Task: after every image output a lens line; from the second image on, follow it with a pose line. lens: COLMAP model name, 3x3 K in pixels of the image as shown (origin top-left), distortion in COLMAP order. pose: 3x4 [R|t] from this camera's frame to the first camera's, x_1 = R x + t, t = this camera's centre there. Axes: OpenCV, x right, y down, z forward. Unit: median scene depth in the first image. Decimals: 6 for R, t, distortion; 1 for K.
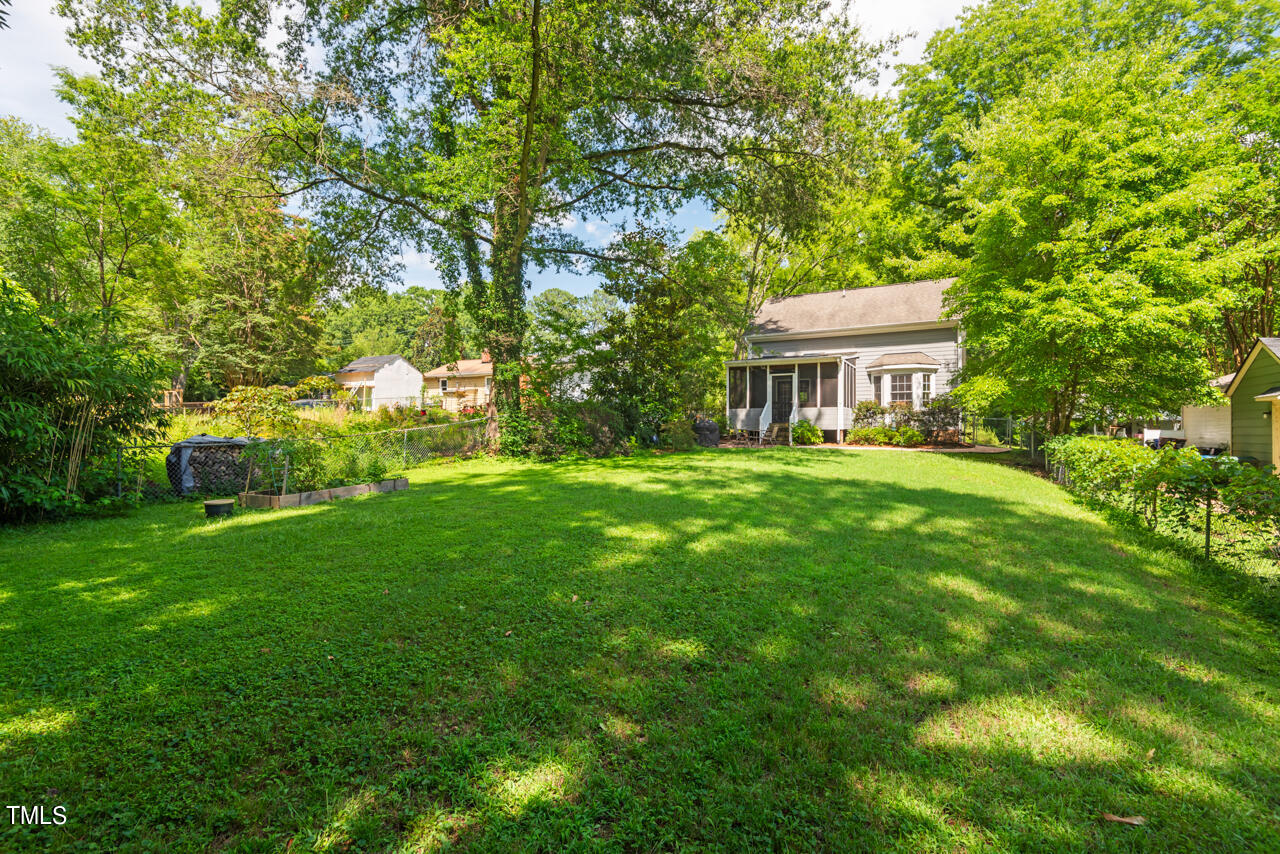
lens RADIAL K [[582.6, 0, 644.7], [0, 582.6, 426.3], [0, 0, 1]] dist [0.029306, -0.016644]
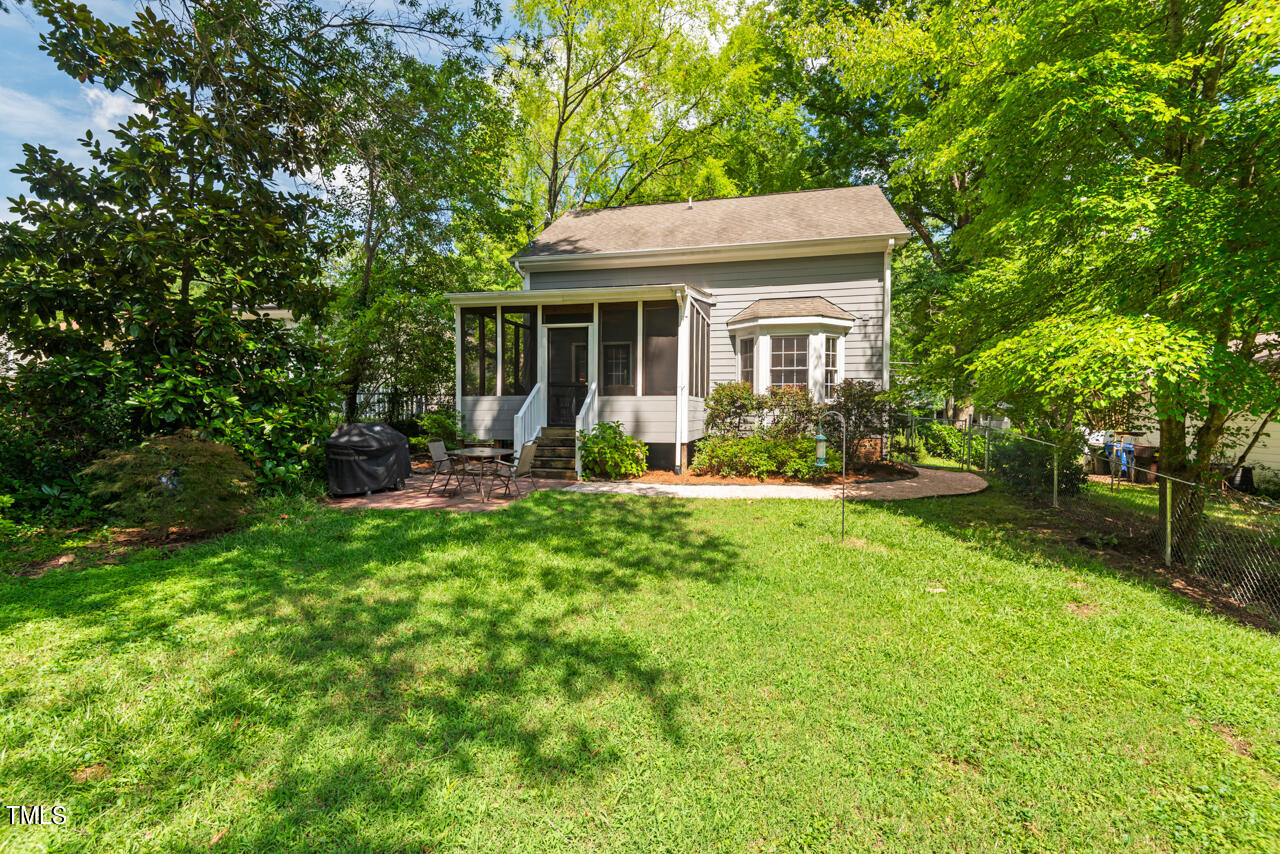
lens RADIAL K [[582.6, 0, 636.0], [0, 582.6, 425.2], [0, 0, 1]] dist [0.029306, -0.016644]
pose [[0.970363, -0.000254, 0.241652, 0.172129], [-0.006698, 0.999587, 0.027945, -0.020754], [-0.241560, -0.028736, 0.969960, 0.513912]]
